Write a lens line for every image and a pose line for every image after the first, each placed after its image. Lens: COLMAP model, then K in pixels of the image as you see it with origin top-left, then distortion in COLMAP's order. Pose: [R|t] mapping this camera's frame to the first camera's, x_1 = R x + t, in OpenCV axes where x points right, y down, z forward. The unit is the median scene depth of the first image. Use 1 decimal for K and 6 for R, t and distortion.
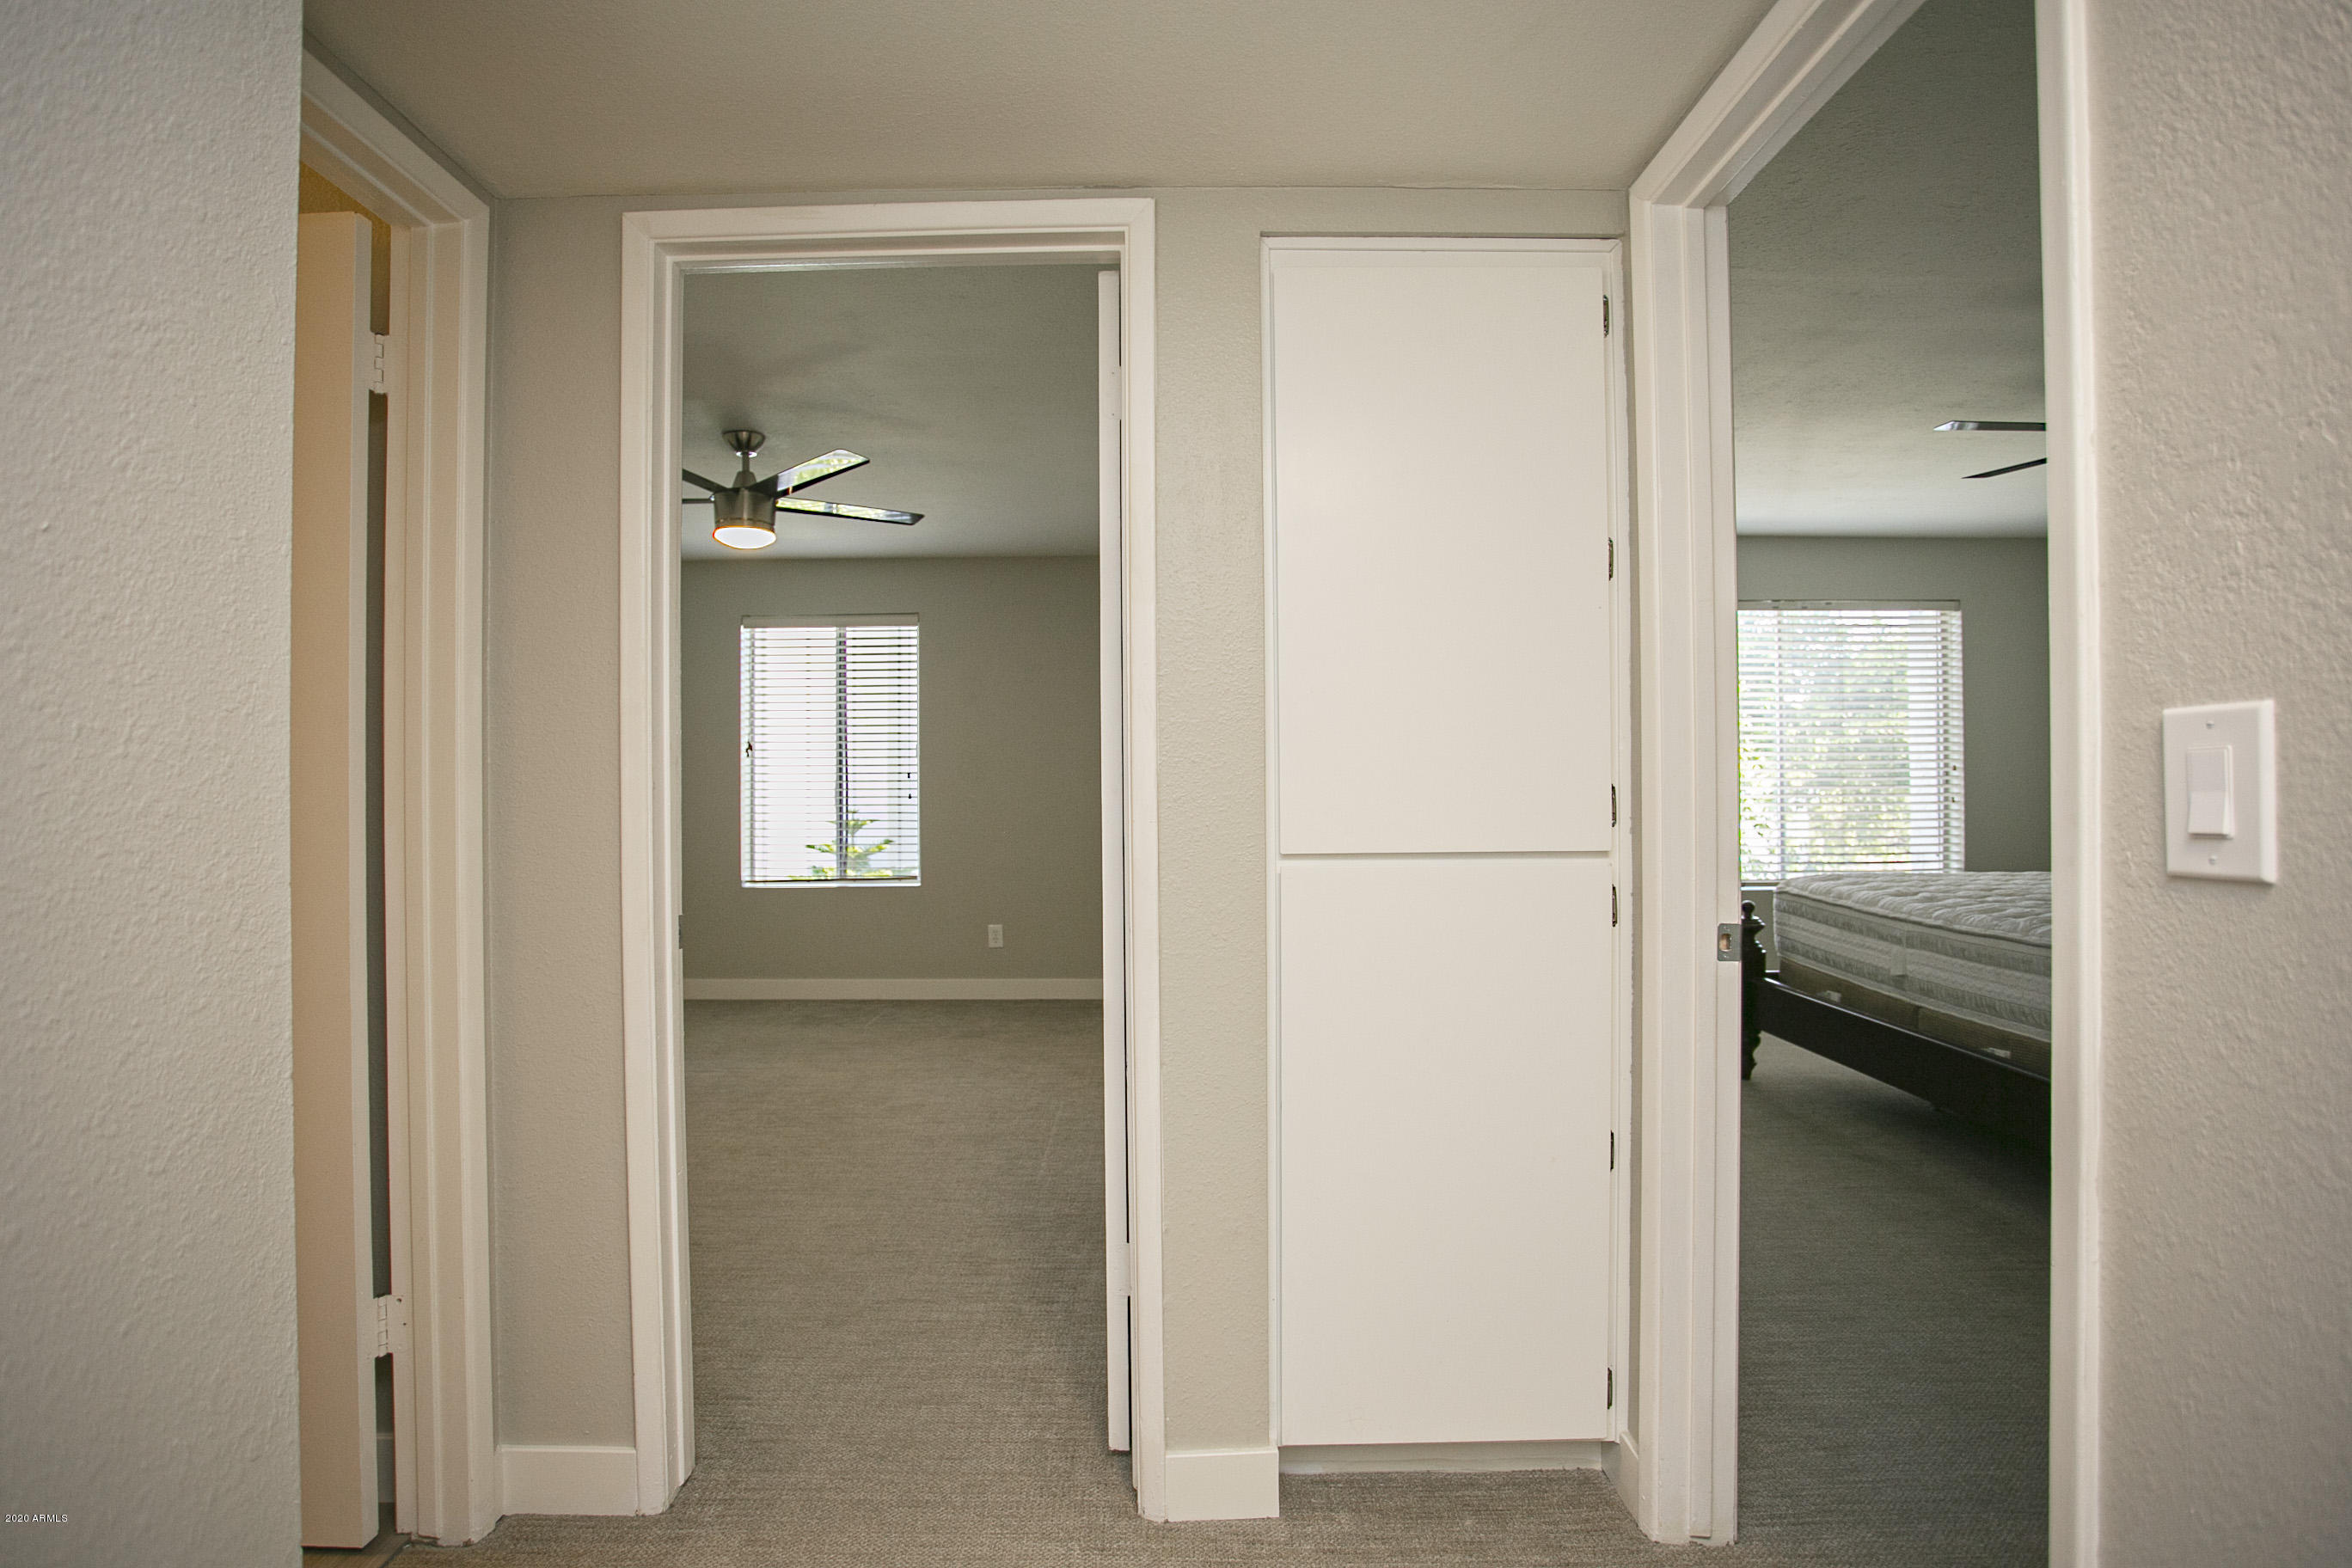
lens RADIAL K [[1152.1, 0, 1148.4], [0, 1152.1, 787.7], [0, 0, 1]] dist [-0.080514, 0.036866]
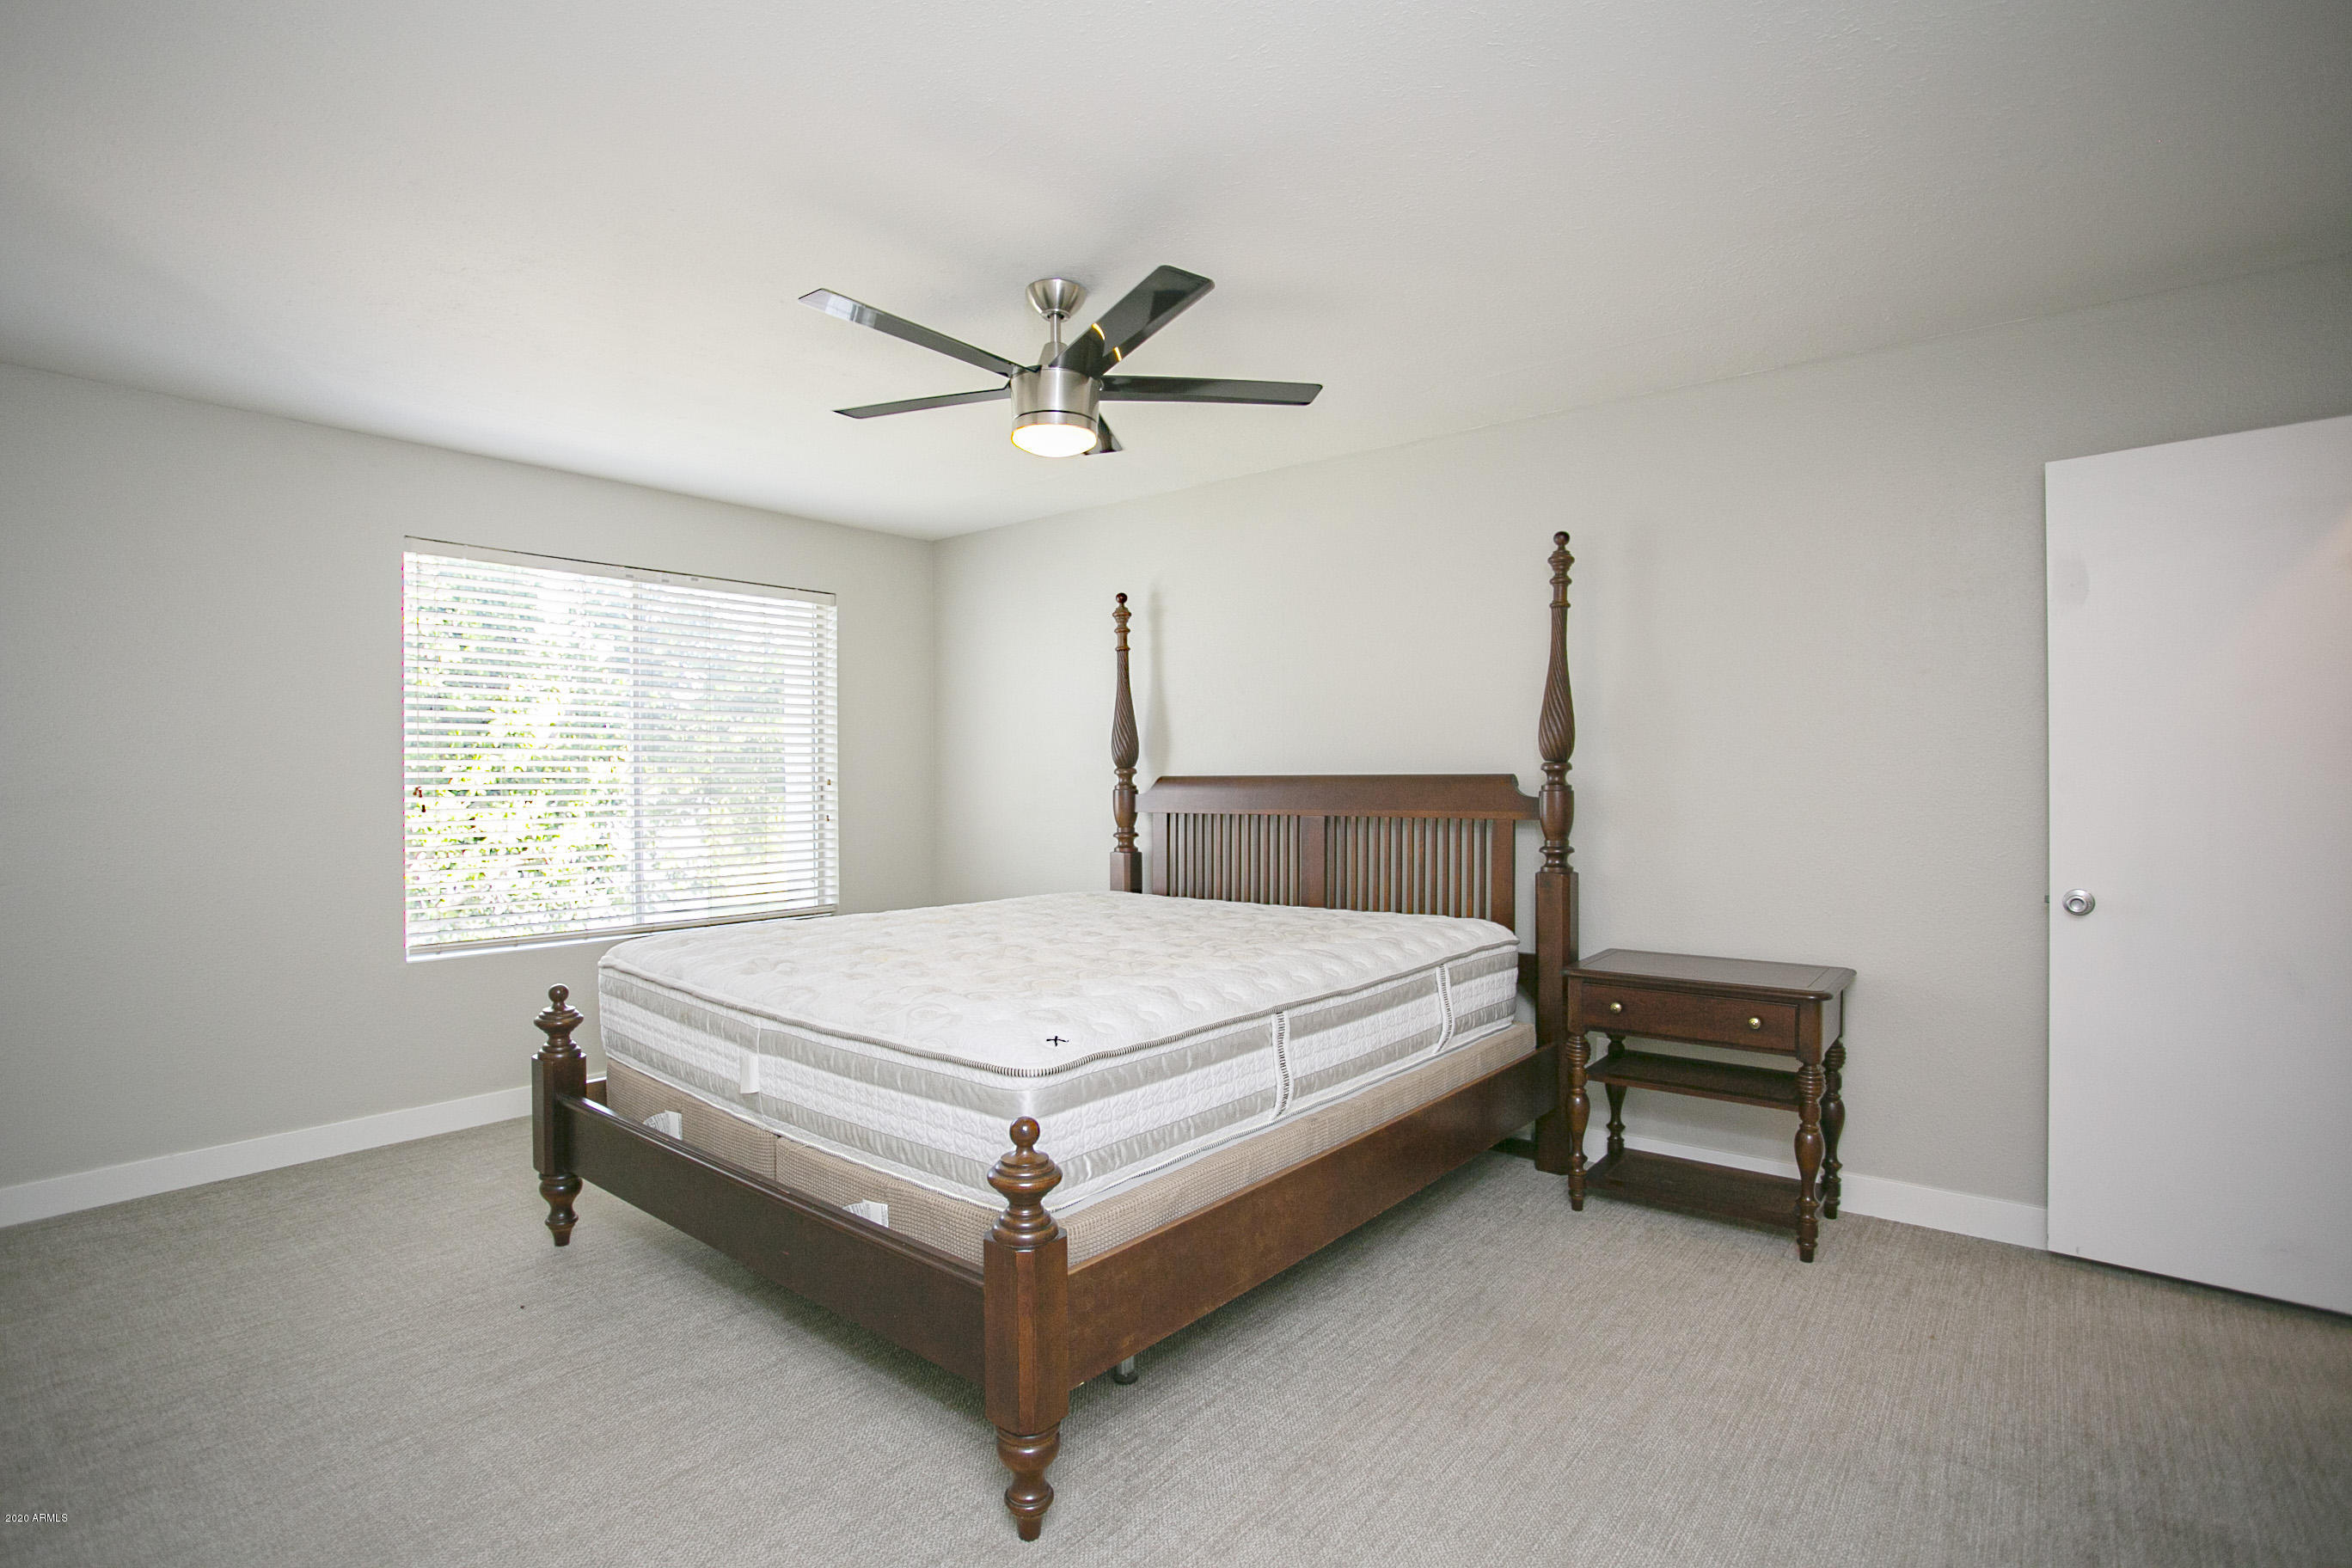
lens RADIAL K [[1152.1, 0, 1148.4], [0, 1152.1, 787.7], [0, 0, 1]] dist [-0.080514, 0.036866]
pose [[0.631349, -0.001619, 0.775497, 0.177783], [0.000938, 0.999999, 0.001324, -0.014300], [-0.775498, -0.000109, 0.631350, 0.229370]]
